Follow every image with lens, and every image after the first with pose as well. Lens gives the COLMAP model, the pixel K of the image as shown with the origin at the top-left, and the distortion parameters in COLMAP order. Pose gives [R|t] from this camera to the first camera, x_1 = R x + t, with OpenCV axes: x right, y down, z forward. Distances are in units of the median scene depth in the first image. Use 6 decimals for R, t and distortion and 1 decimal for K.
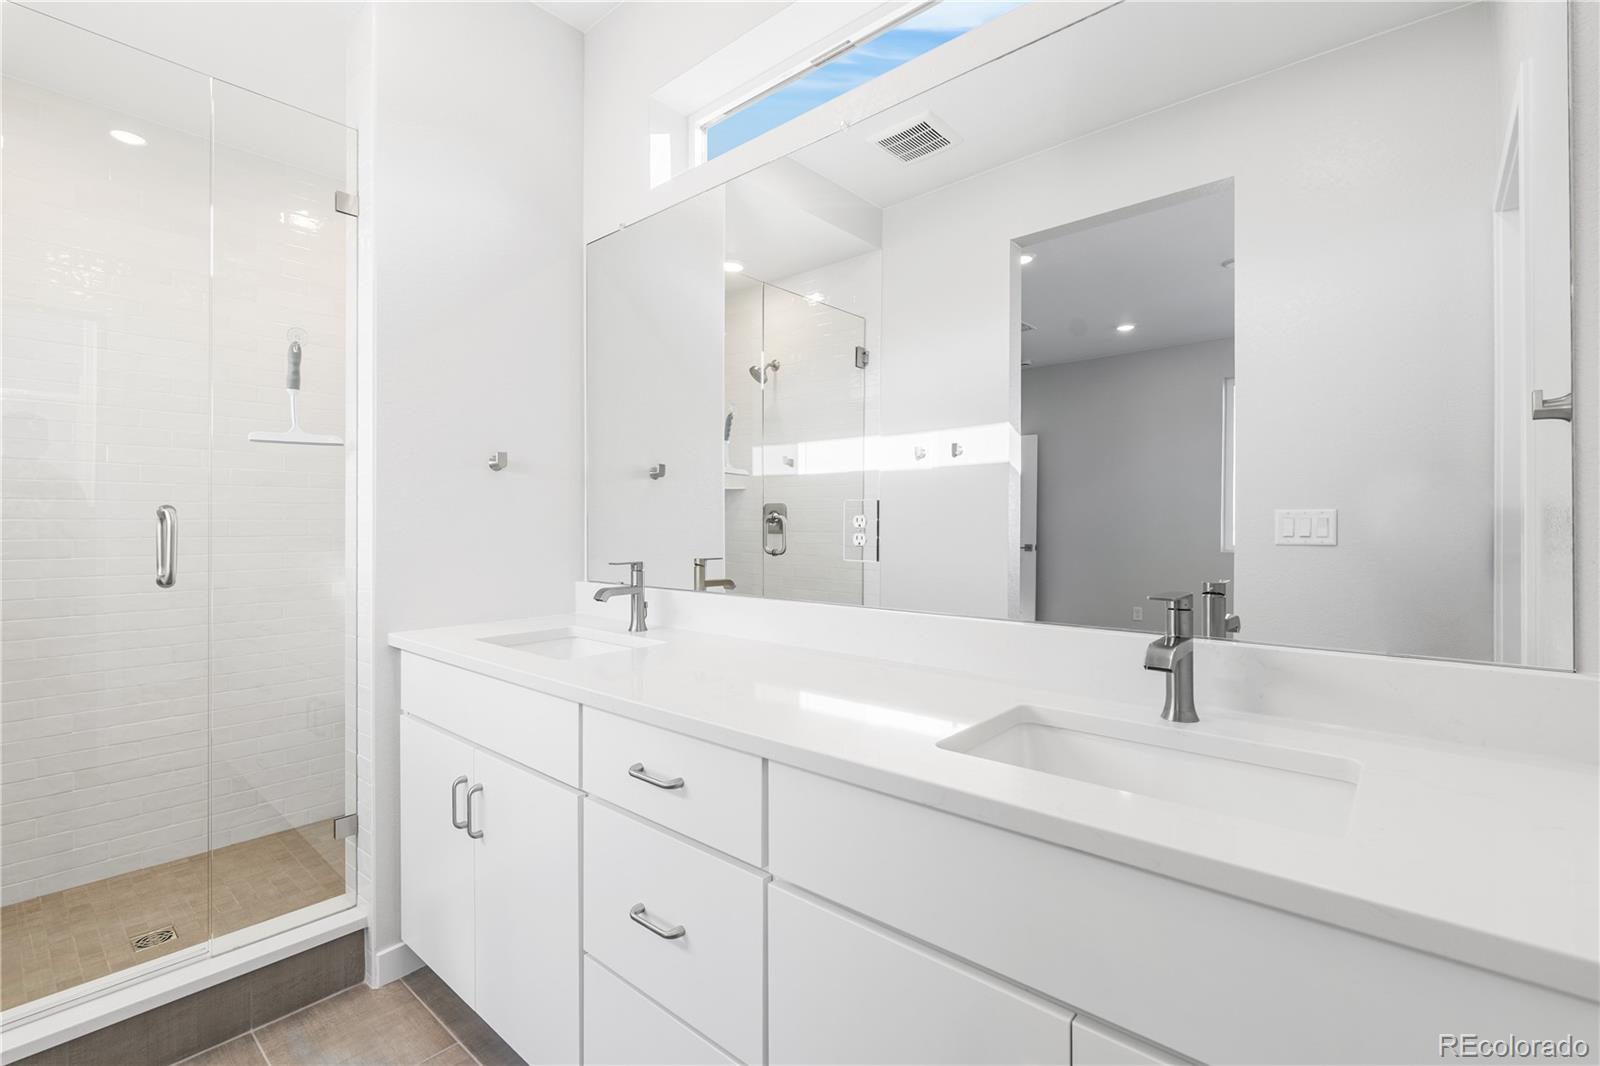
lens RADIAL K [[703.9, 0, 800.1], [0, 703.9, 522.1], [0, 0, 1]] dist [-0.005697, 0.000420]
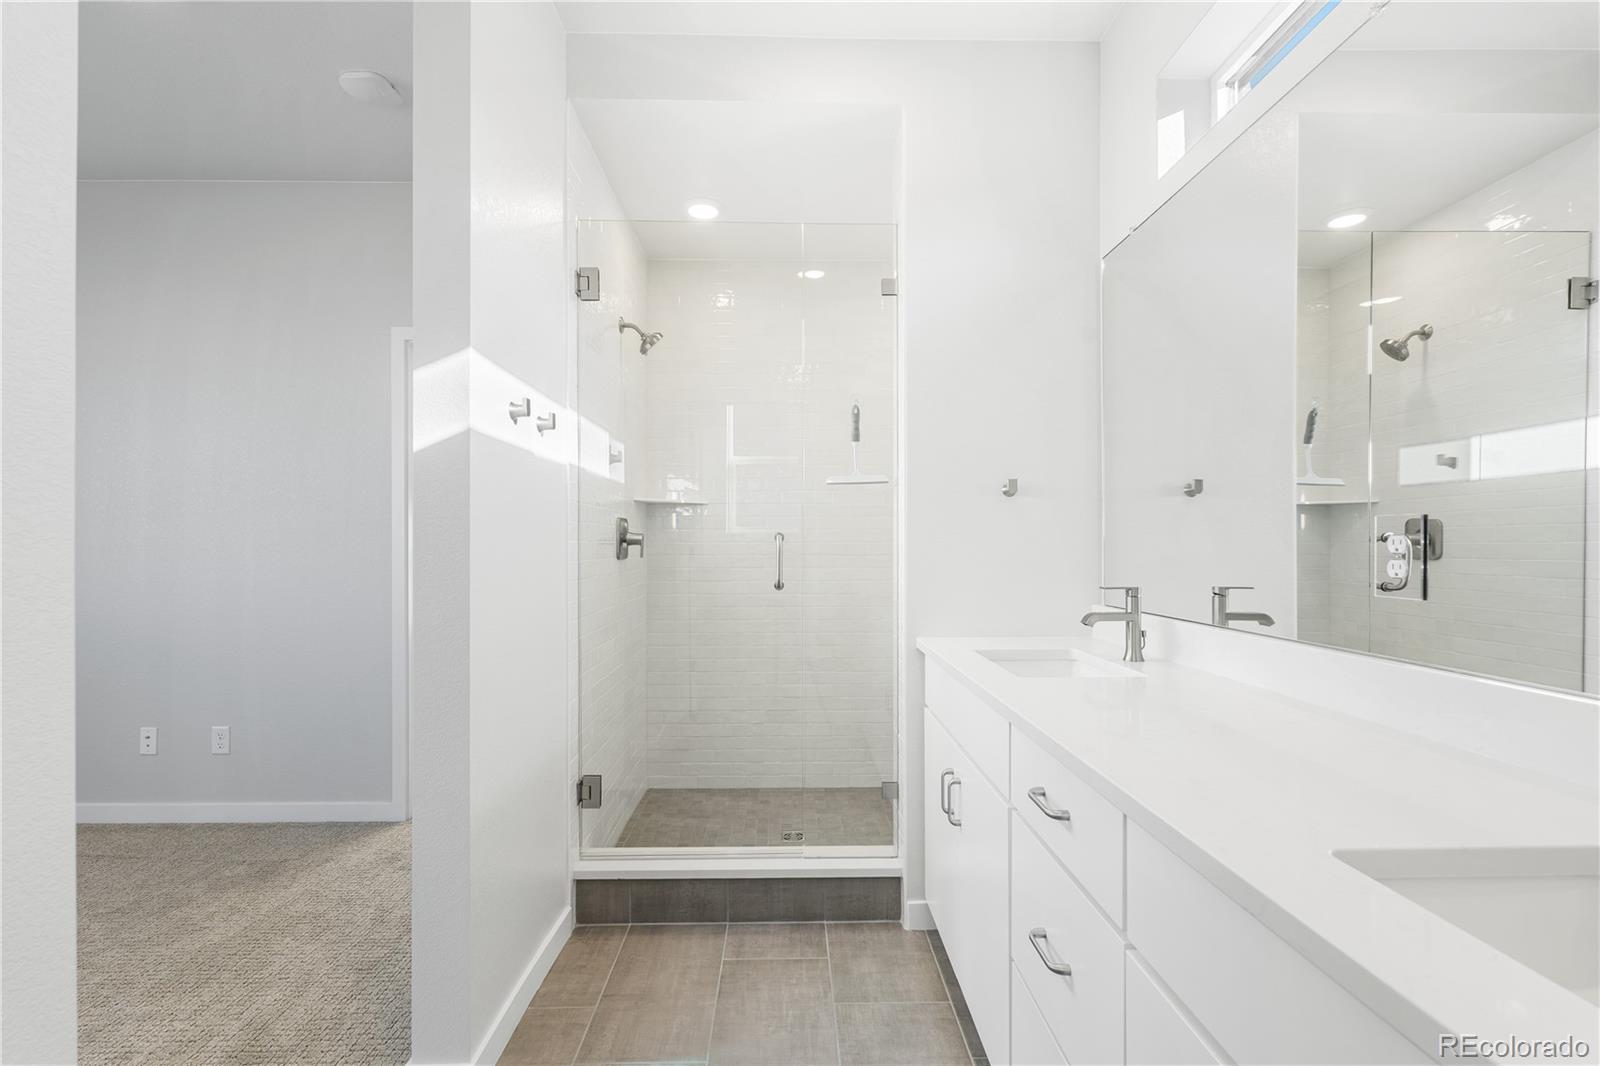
lens RADIAL K [[703.9, 0, 800.1], [0, 703.9, 545.2], [0, 0, 1]] dist [-0.005697, 0.000420]
pose [[0.673595, 0.001037, -0.739100, 0.157841], [-0.000586, 0.999999, 0.000869, 0.000321], [0.739101, -0.000152, 0.673595, 0.045328]]
